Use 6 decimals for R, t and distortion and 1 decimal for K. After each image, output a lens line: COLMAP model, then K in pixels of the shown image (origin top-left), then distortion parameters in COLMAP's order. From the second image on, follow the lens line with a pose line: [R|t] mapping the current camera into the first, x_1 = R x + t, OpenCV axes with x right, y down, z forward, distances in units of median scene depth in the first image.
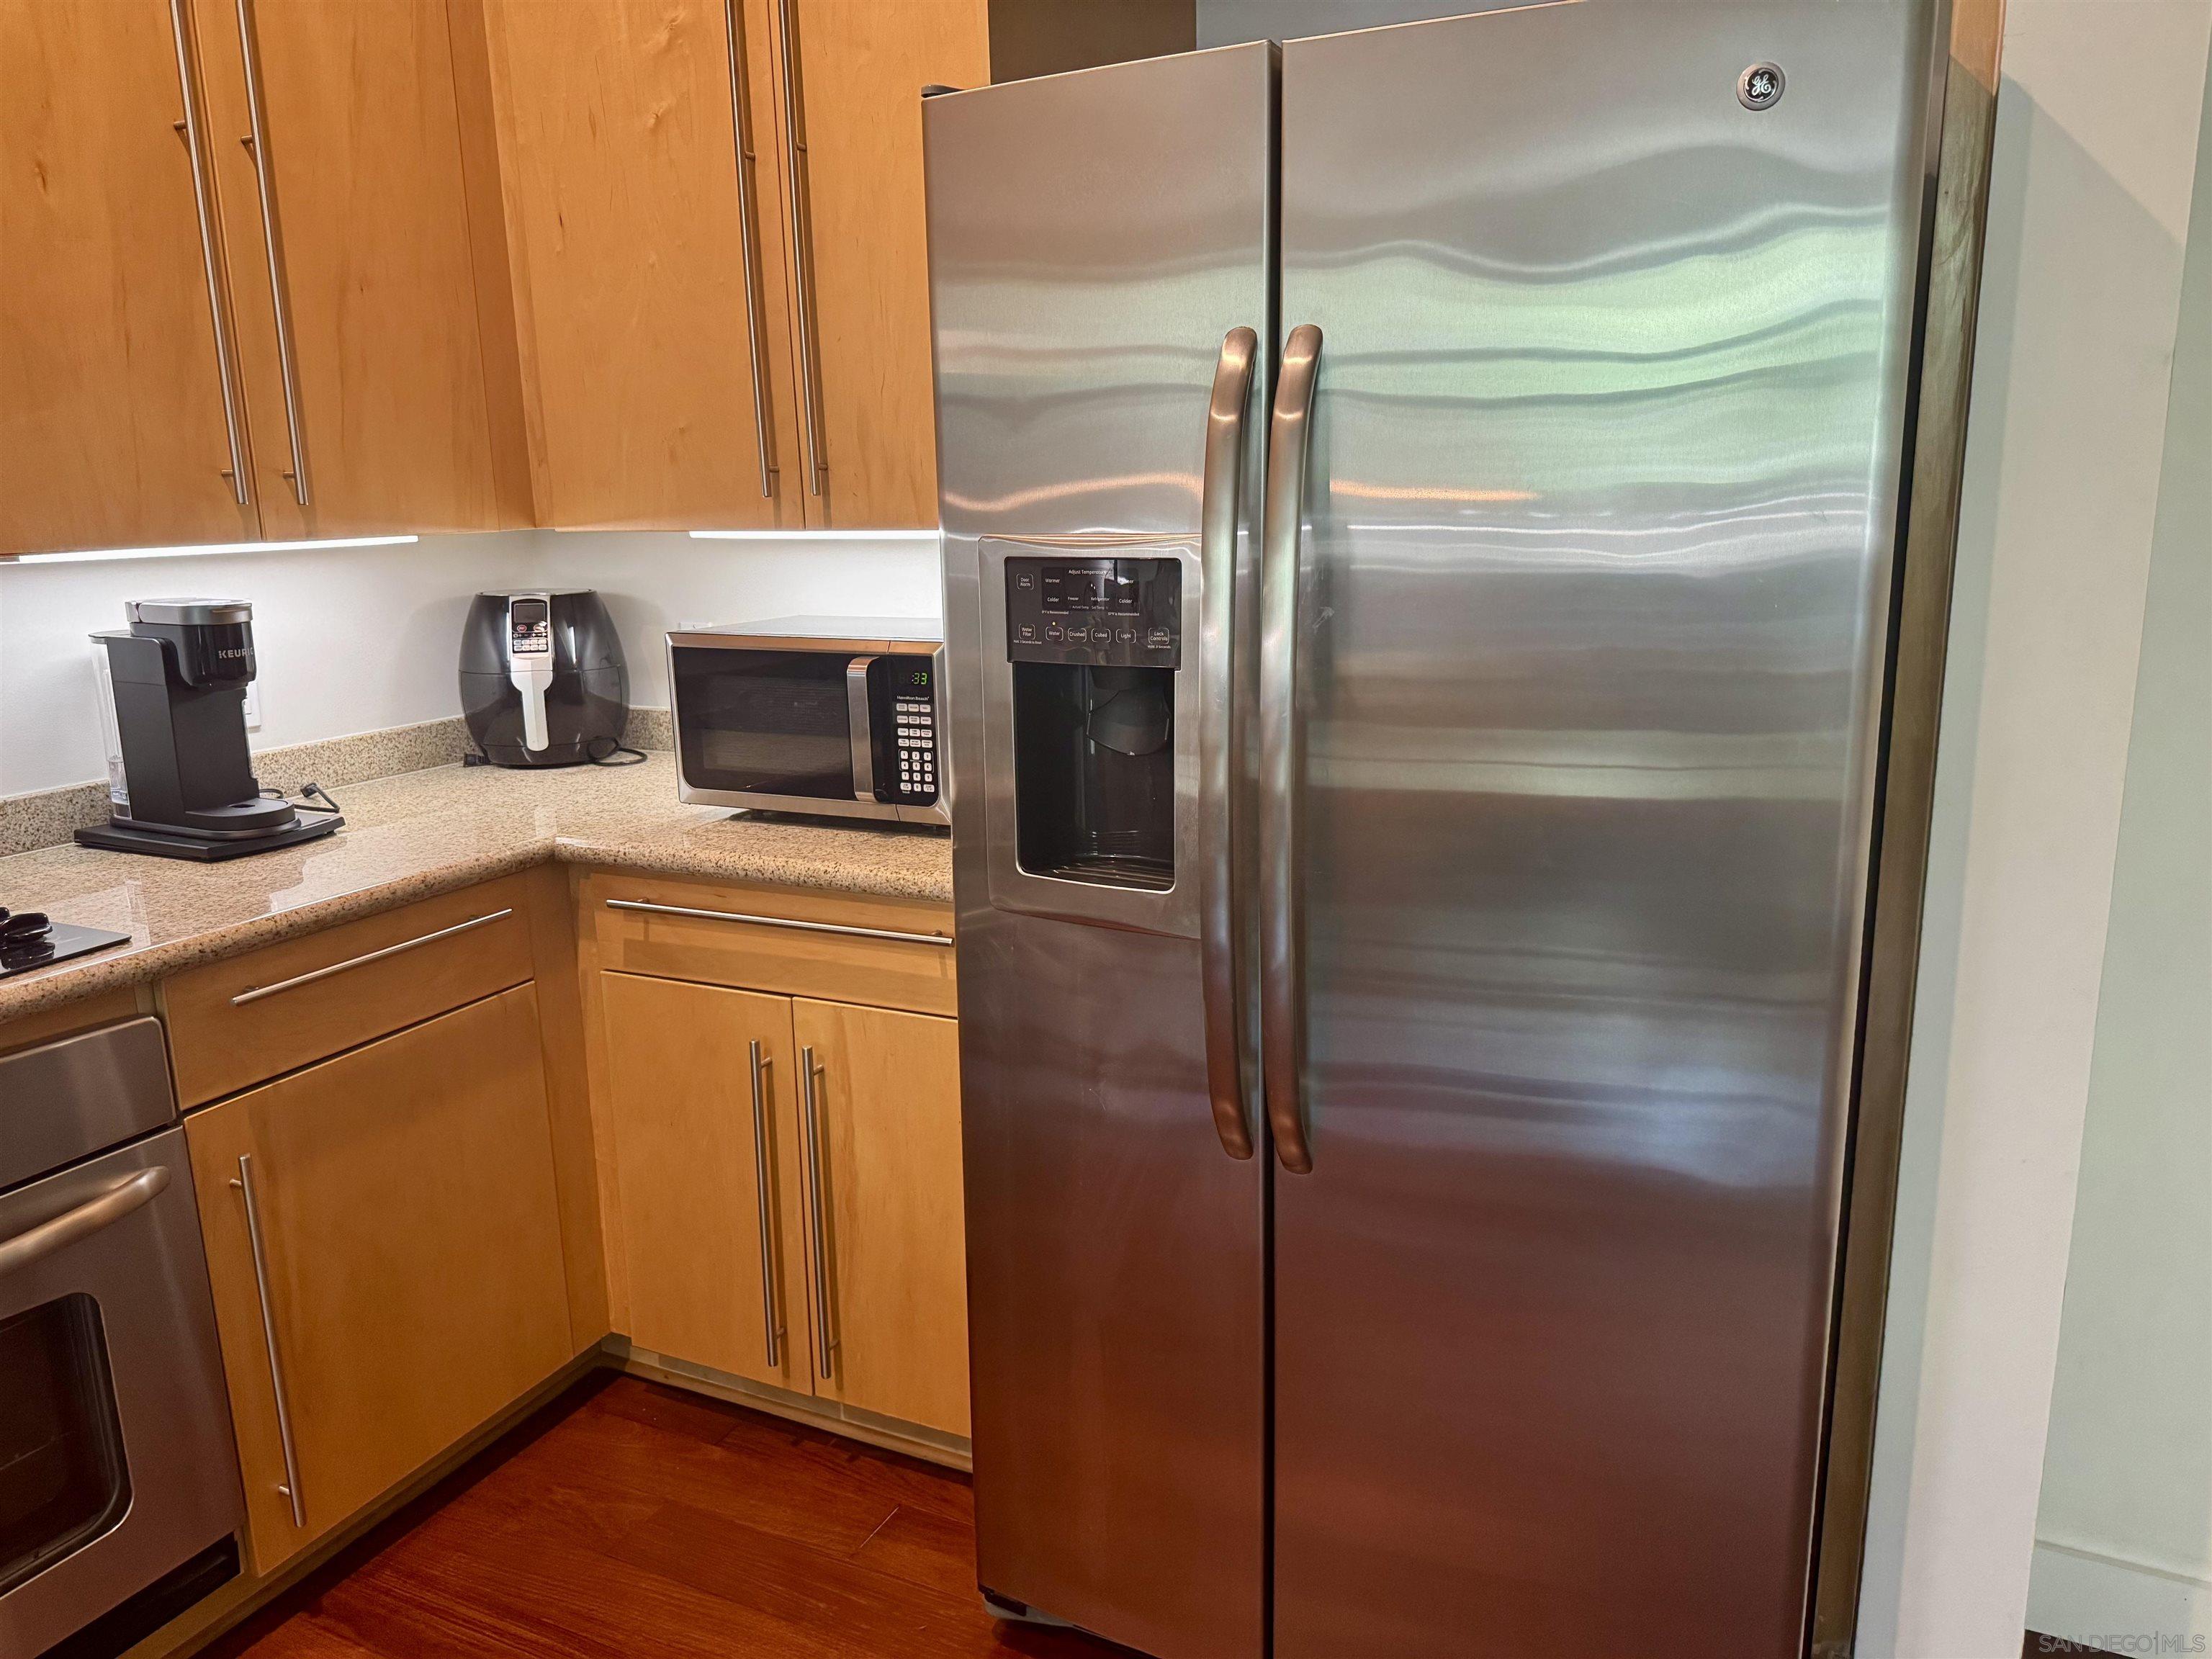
lens RADIAL K [[1535.5, 0, 1106.7], [0, 1535.5, 815.9], [0, 0, 1]] dist [0.004138, -0.001152]
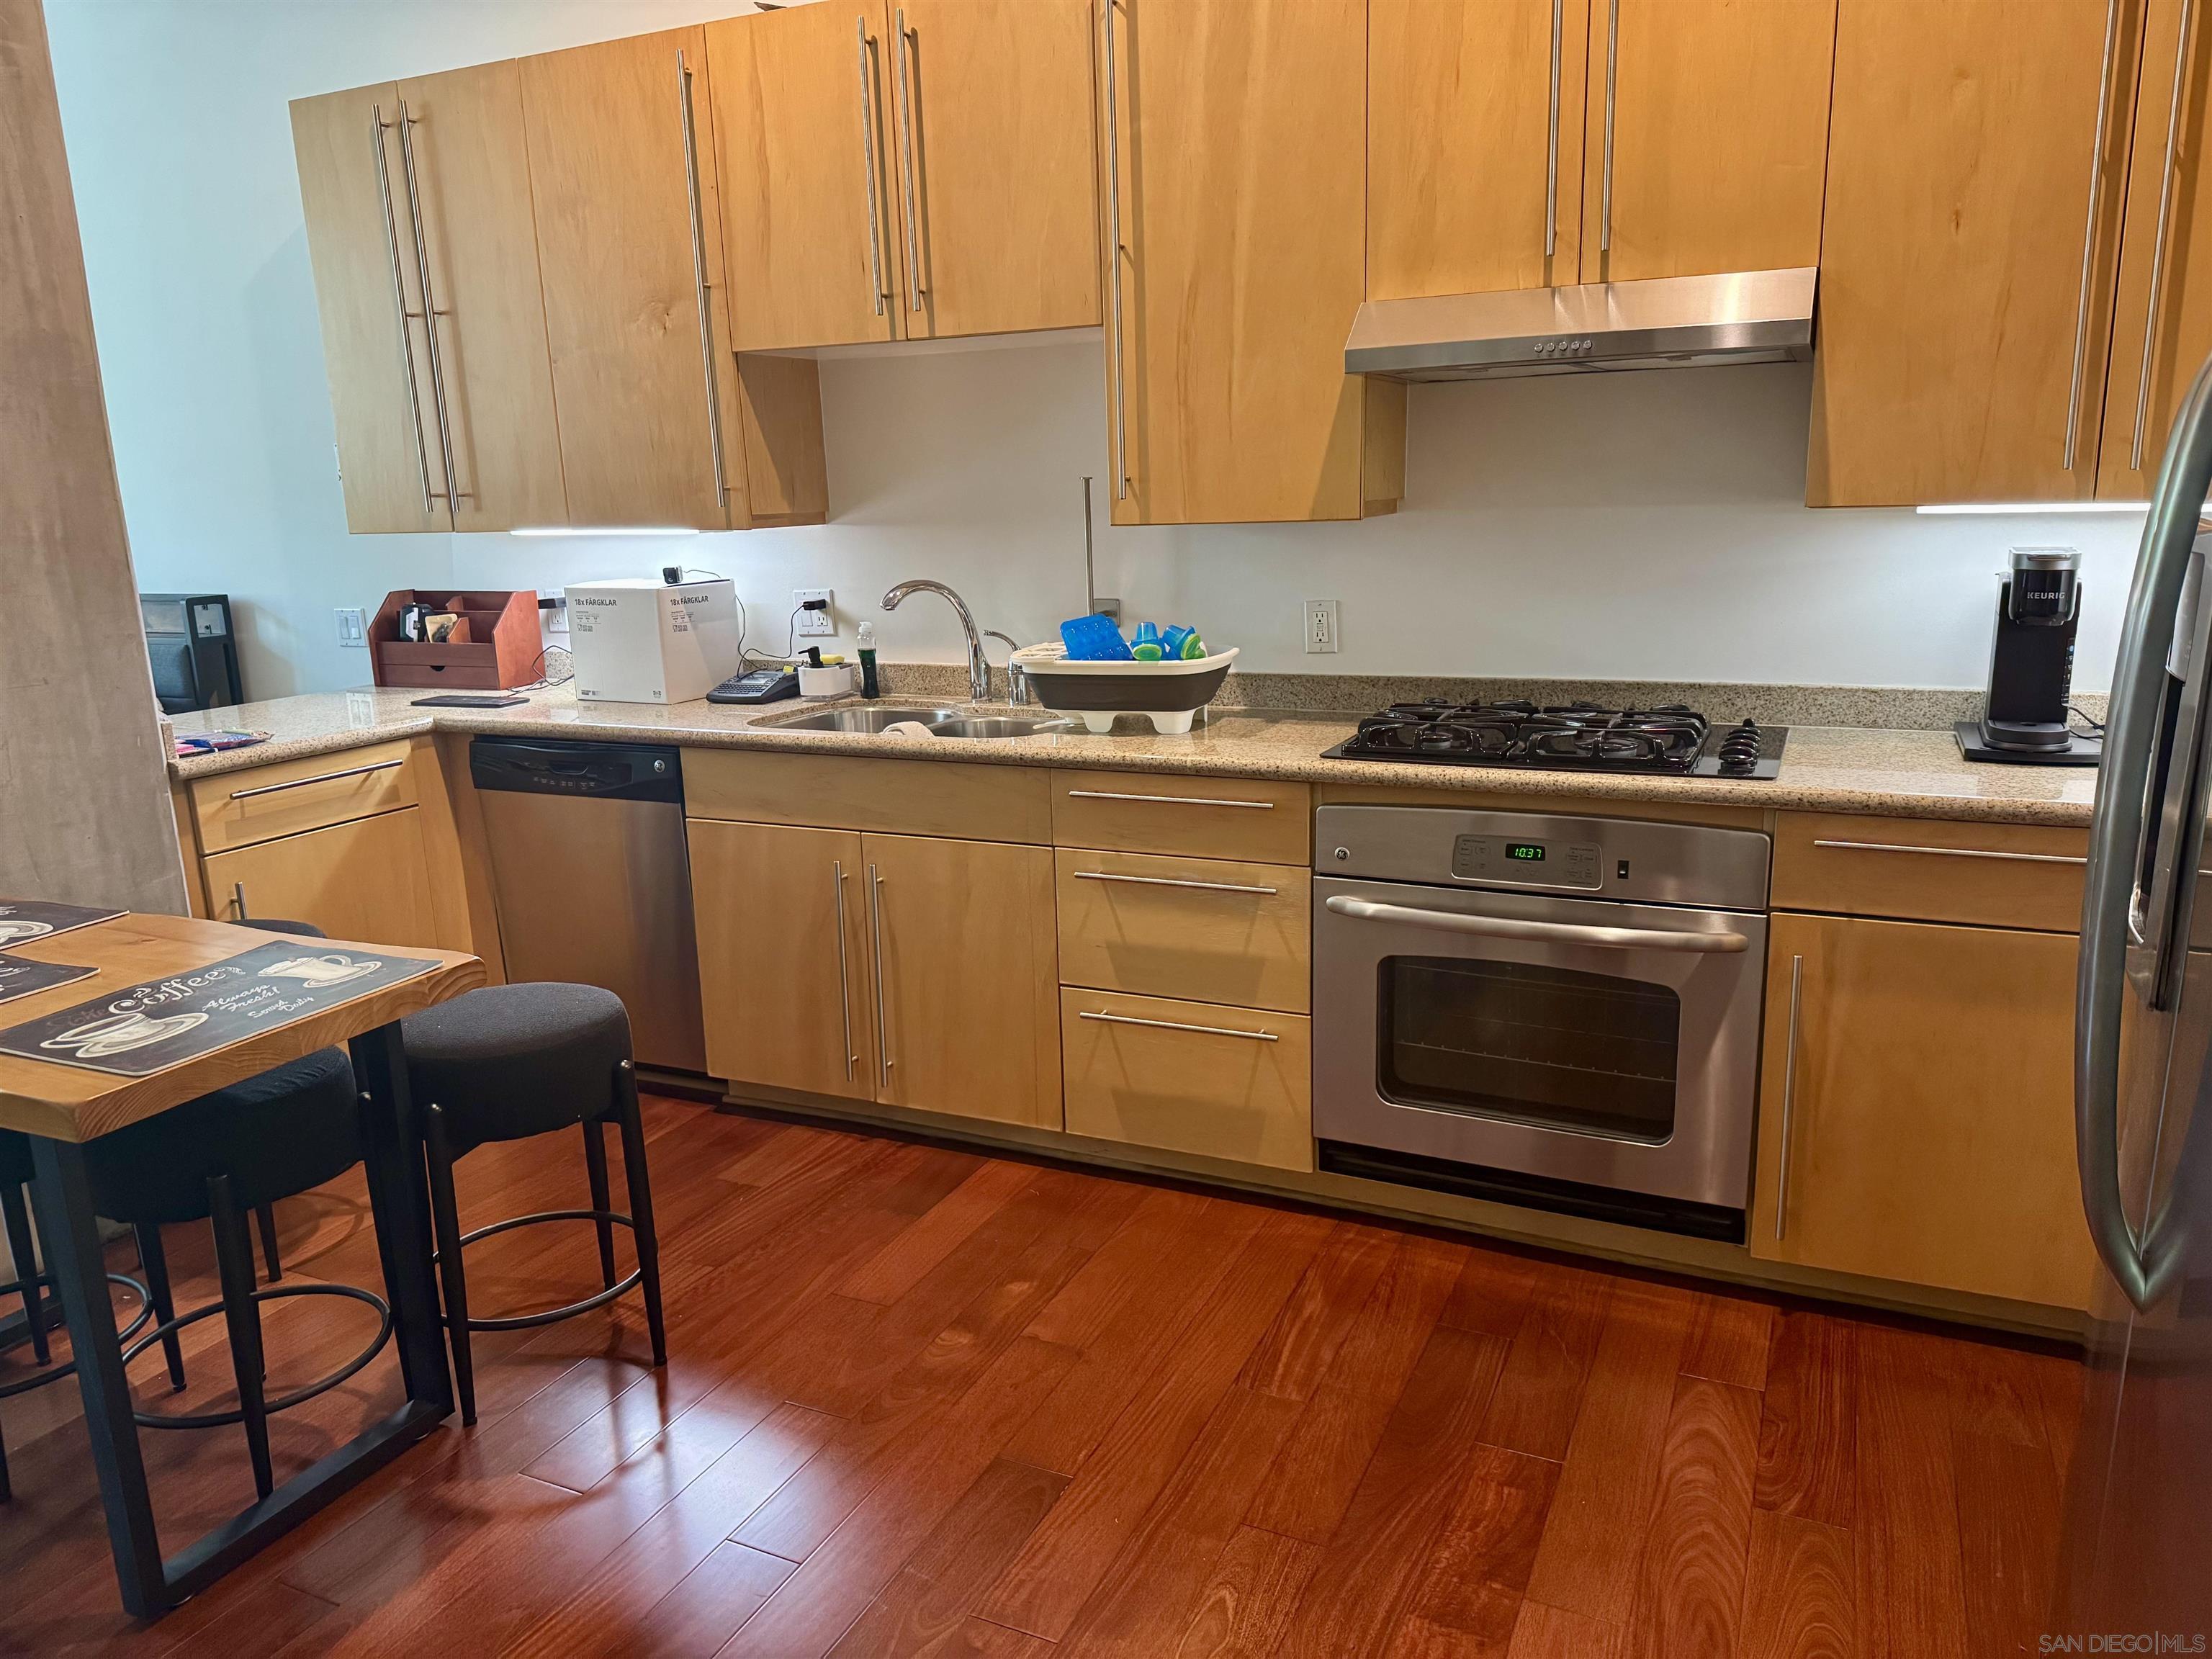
lens RADIAL K [[1535.5, 0, 1109.0], [0, 1535.5, 836.1], [0, 0, 1]] dist [0.004138, -0.001152]
pose [[-0.012017, 0.239128, -0.970914, 0.648003], [-0.182904, 0.954076, 0.237245, -0.079533], [0.983057, 0.180435, 0.032272, 0.290892]]
